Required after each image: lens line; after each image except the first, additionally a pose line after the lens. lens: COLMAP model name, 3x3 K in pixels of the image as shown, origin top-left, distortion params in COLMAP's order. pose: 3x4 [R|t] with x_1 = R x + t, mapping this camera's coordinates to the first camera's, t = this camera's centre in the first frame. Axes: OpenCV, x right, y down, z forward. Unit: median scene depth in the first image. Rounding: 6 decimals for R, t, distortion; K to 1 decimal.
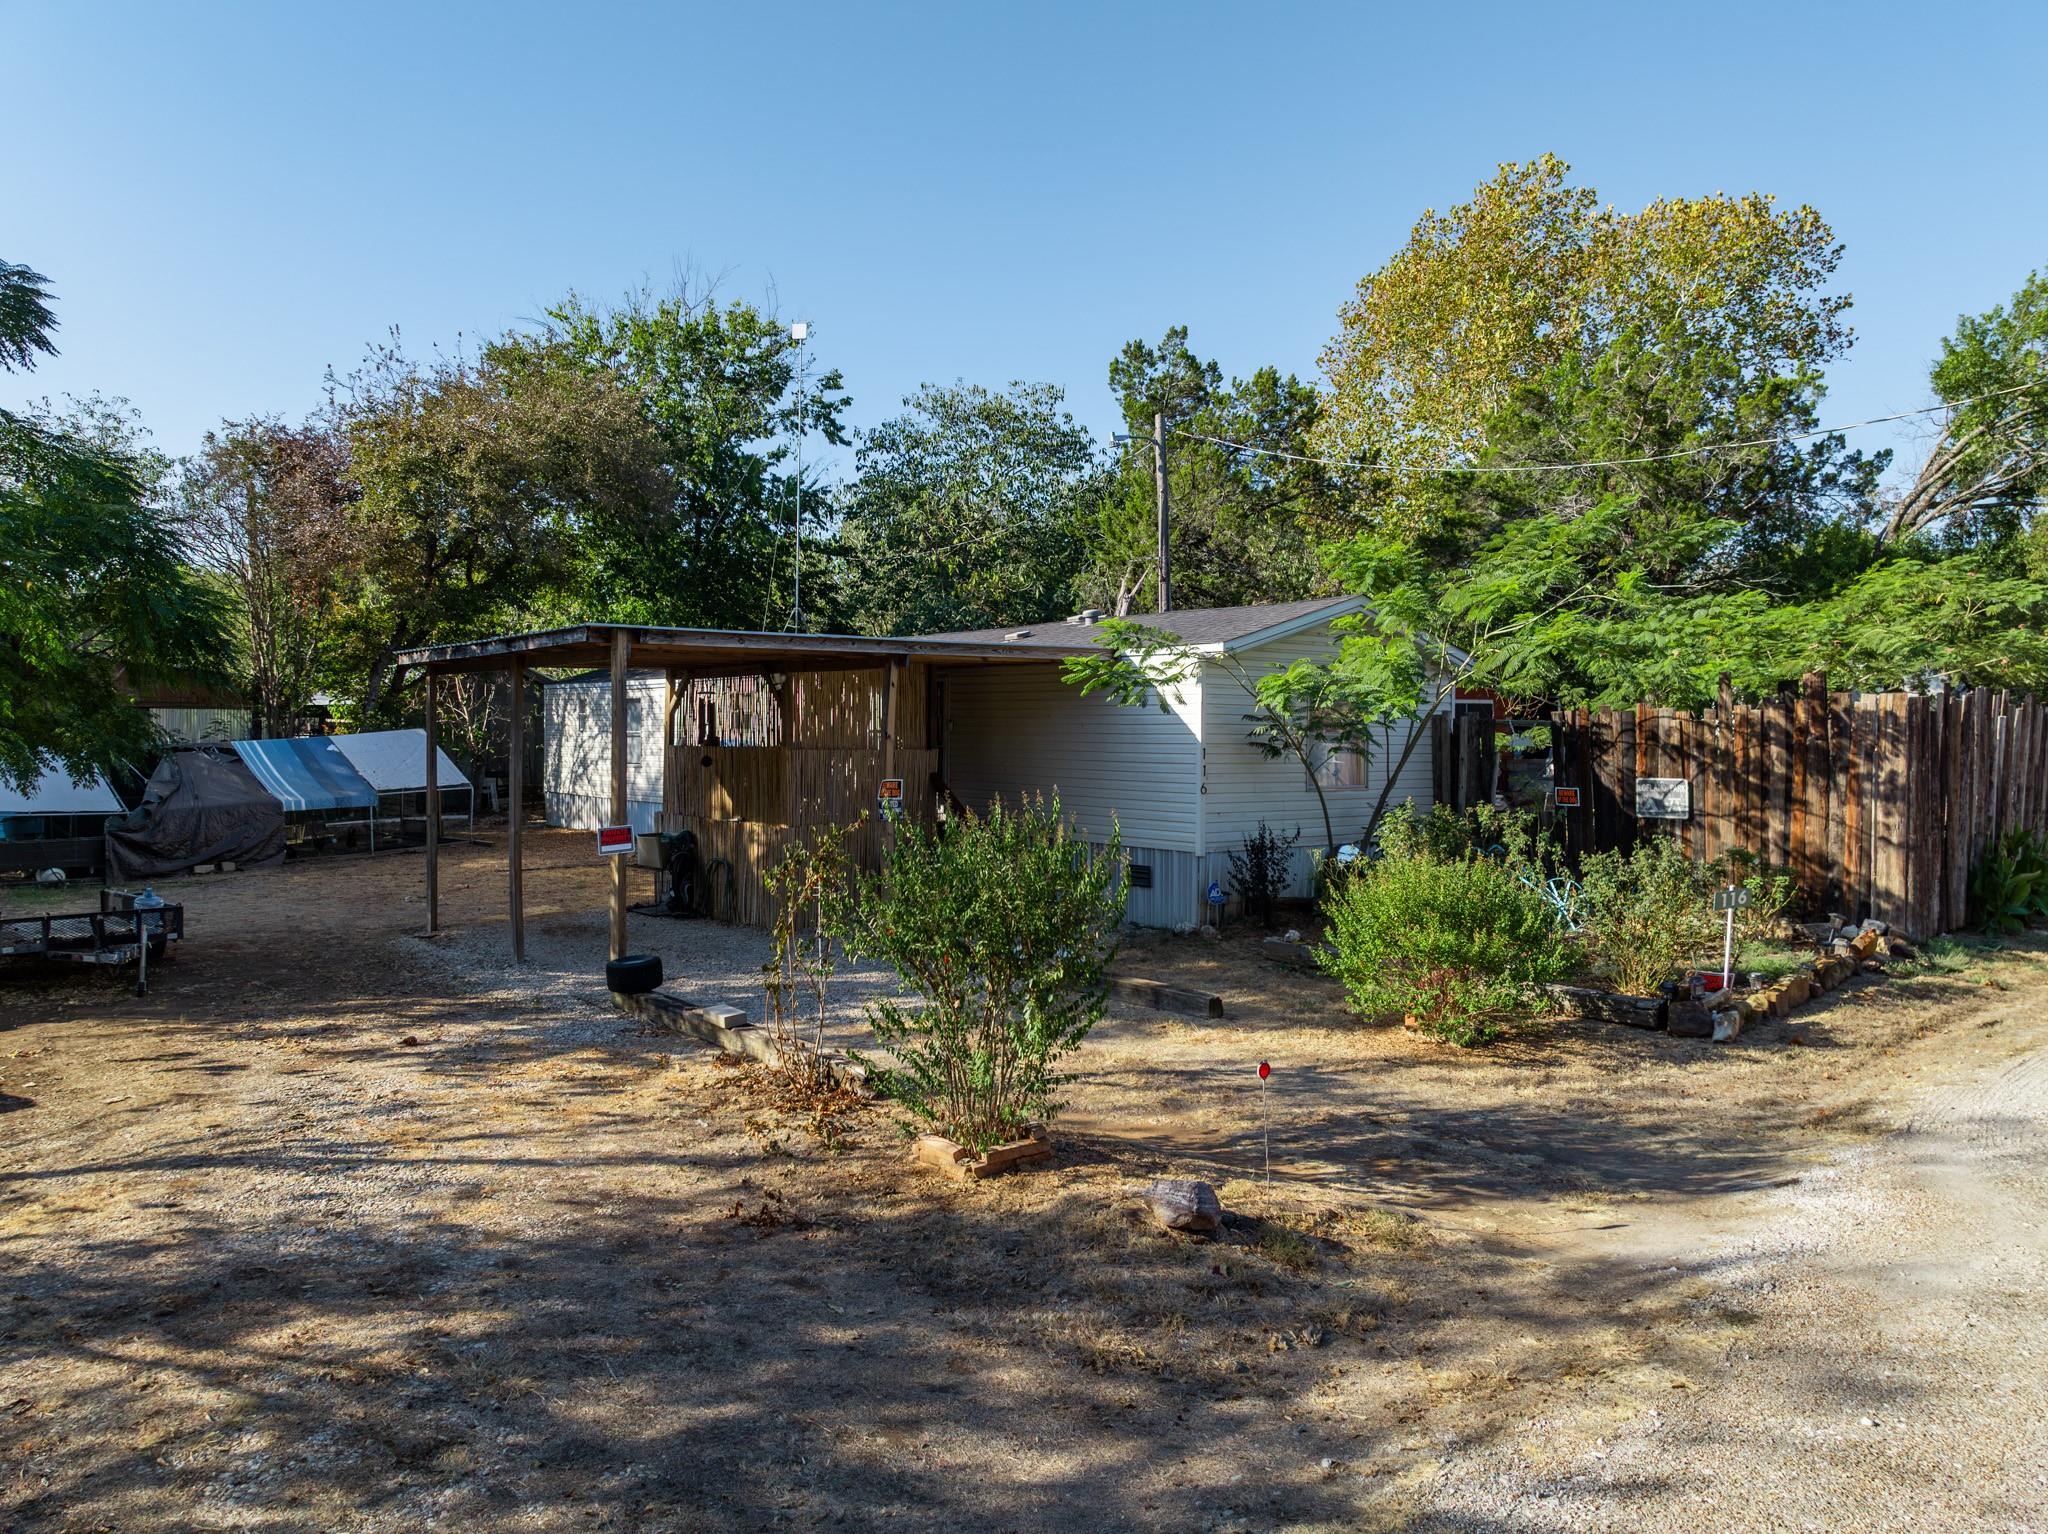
lens RADIAL K [[1438.6, 0, 1024.3], [0, 1438.6, 778.9], [0, 0, 1]] dist [-0.035873, 0.031293]
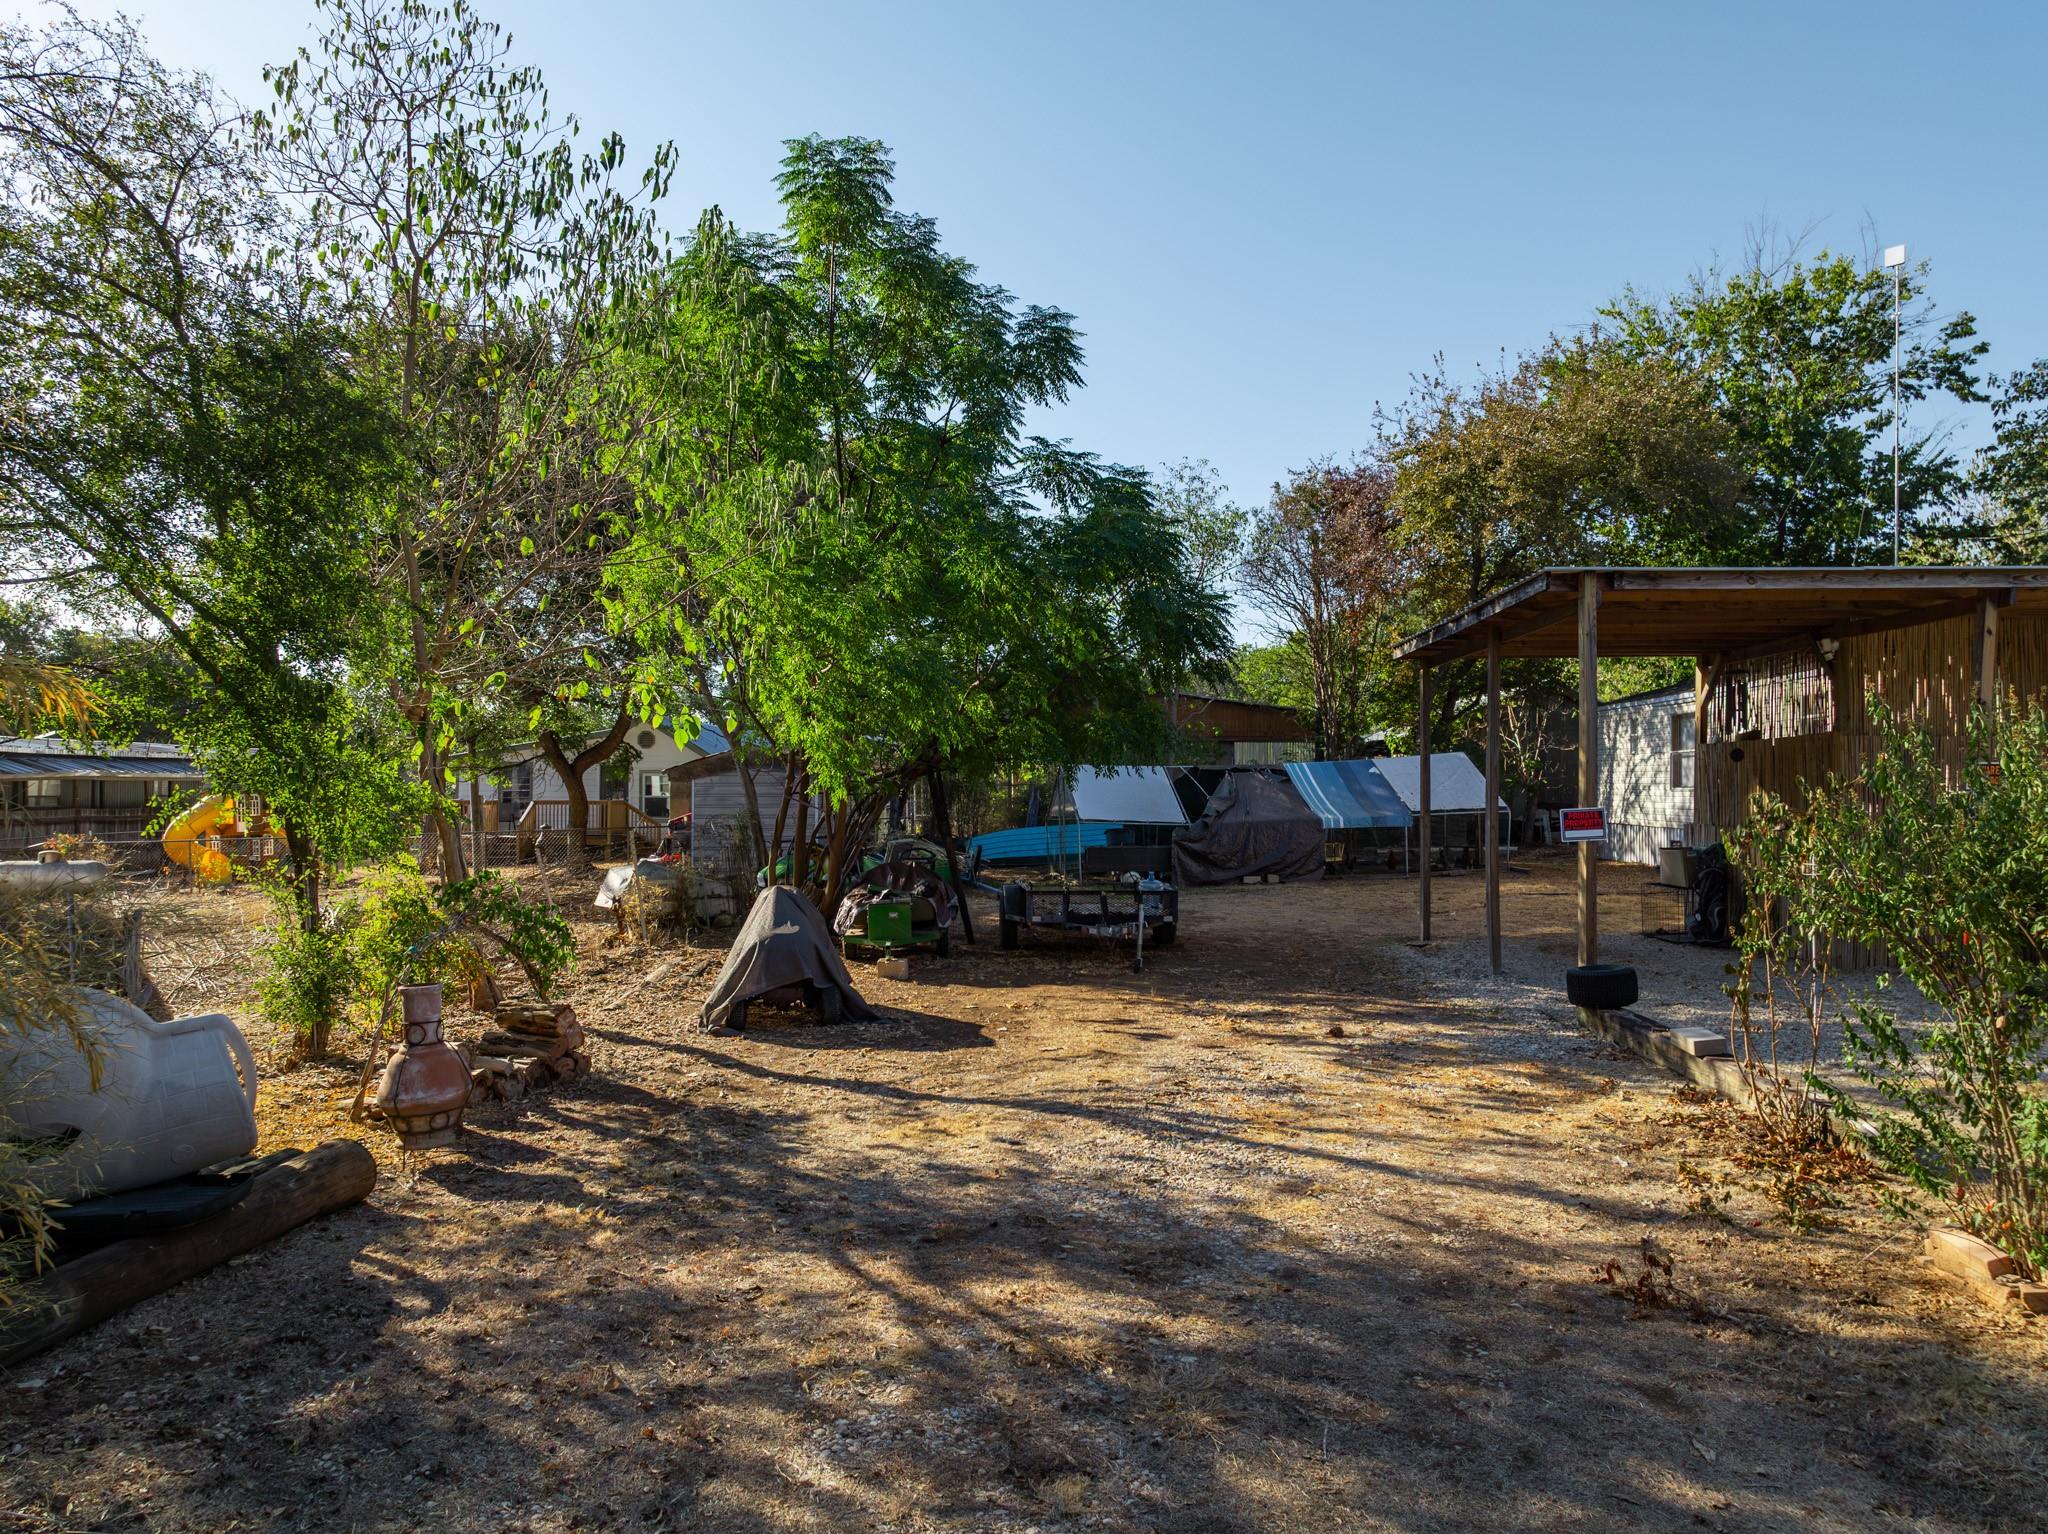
lens RADIAL K [[1438.6, 0, 1024.3], [0, 1438.6, 778.9], [0, 0, 1]] dist [-0.035873, 0.031293]
pose [[0.742085, -0.009025, -0.670245, 0.043845], [-0.018517, 0.999252, -0.033957, 0.064652], [0.670049, 0.037610, 0.741363, 0.206428]]
